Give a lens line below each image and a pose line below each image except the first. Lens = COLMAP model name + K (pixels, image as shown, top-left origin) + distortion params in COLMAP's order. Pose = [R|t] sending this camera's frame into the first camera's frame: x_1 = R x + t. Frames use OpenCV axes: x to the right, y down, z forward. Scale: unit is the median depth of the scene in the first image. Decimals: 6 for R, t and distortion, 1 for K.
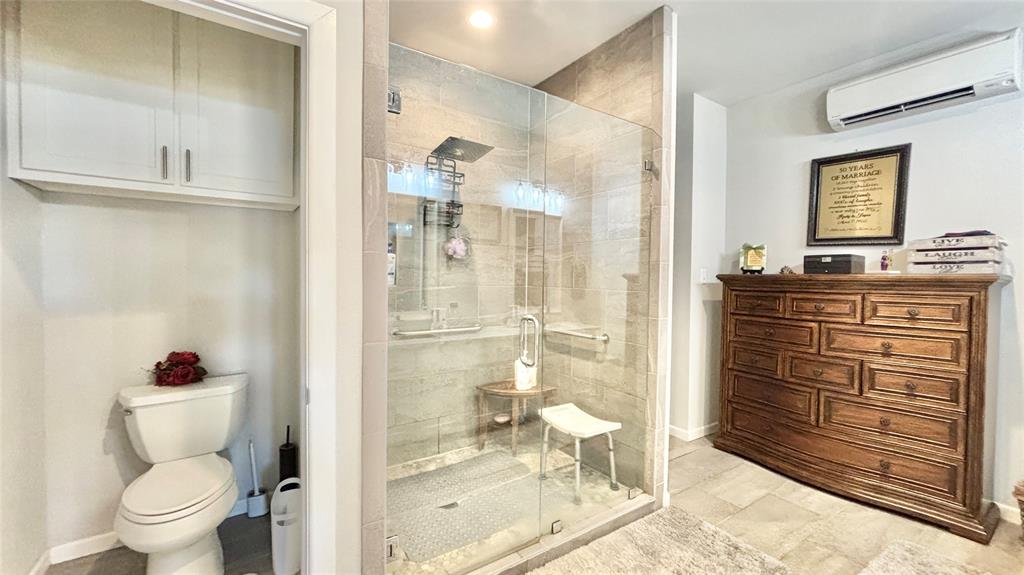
lens RADIAL K [[408.6, 0, 512.5], [0, 408.6, 287.5], [0, 0, 1]] dist [0.004276, -0.001192]
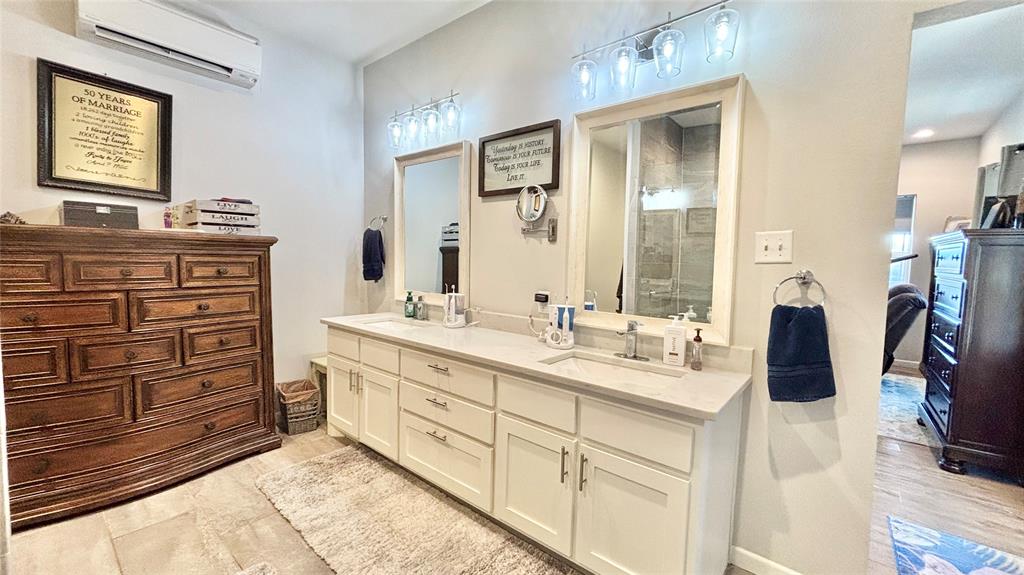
lens RADIAL K [[408.6, 0, 518.3], [0, 408.6, 286.0], [0, 0, 1]] dist [0.004276, -0.001192]
pose [[-0.287162, -0.081582, 0.954402, -0.217882], [-0.000166, 0.996371, 0.085120, 0.008662], [-0.957882, 0.024285, -0.286133, 0.542666]]
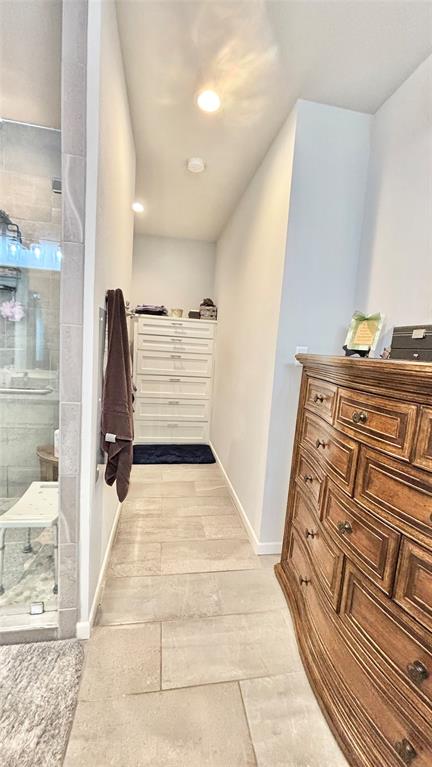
lens RADIAL K [[306.1, 0, 220.4], [0, 306.1, 385.3], [0, 0, 1]] dist [-0.001082, -0.000932]
pose [[0.917446, 0.102038, -0.384553, 0.774566], [-0.071418, 0.993090, 0.093123, -0.021700], [0.391398, -0.057971, 0.918394, 0.580564]]
